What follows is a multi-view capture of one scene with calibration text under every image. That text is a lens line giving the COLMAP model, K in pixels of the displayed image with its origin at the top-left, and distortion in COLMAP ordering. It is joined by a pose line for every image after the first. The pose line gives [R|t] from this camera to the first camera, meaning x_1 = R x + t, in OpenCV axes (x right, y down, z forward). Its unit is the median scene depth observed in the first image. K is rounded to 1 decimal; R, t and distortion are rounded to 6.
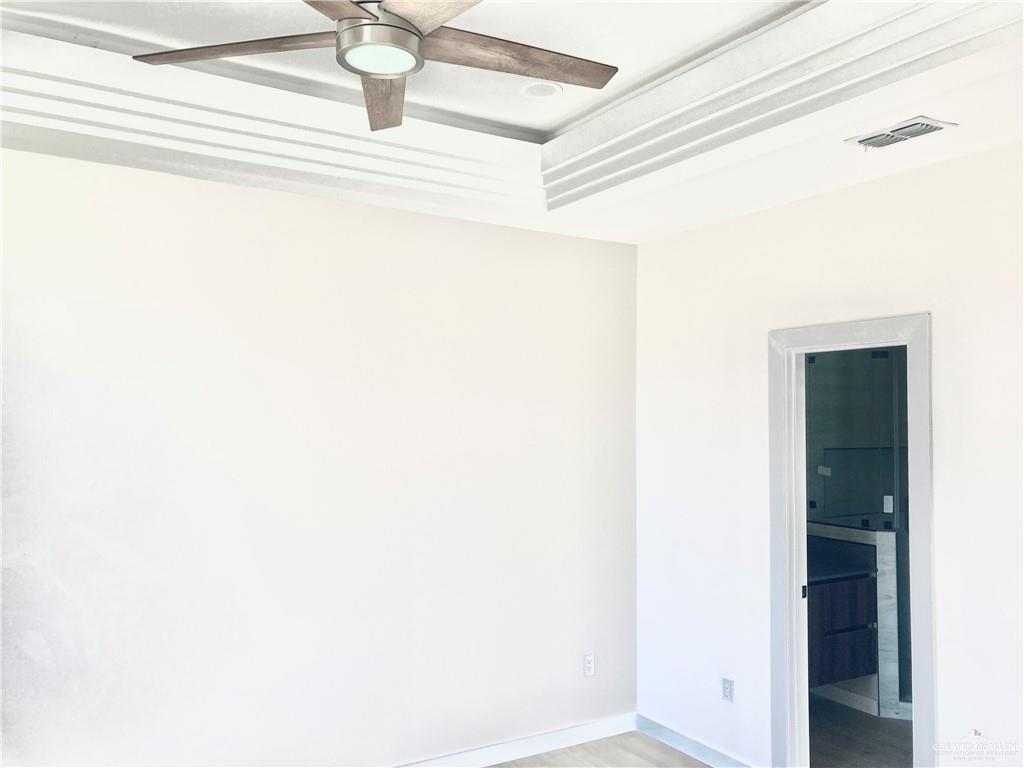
lens RADIAL K [[852.7, 0, 512.5], [0, 852.7, 384.2], [0, 0, 1]] dist [0.058771, -0.077373]
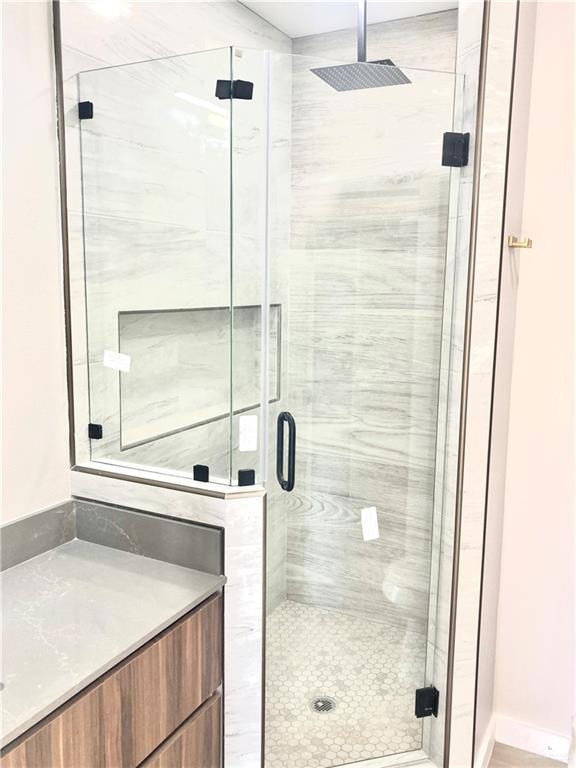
lens RADIAL K [[639.5, 0, 288.0], [0, 639.5, 382.9], [0, 0, 1]] dist [0.058771, -0.077373]
pose [[0.846440, -0.070891, 0.527743, 0.276227], [-0.036581, 0.981015, 0.190449, 0.047023], [-0.531225, -0.180509, 0.827778, 0.710871]]
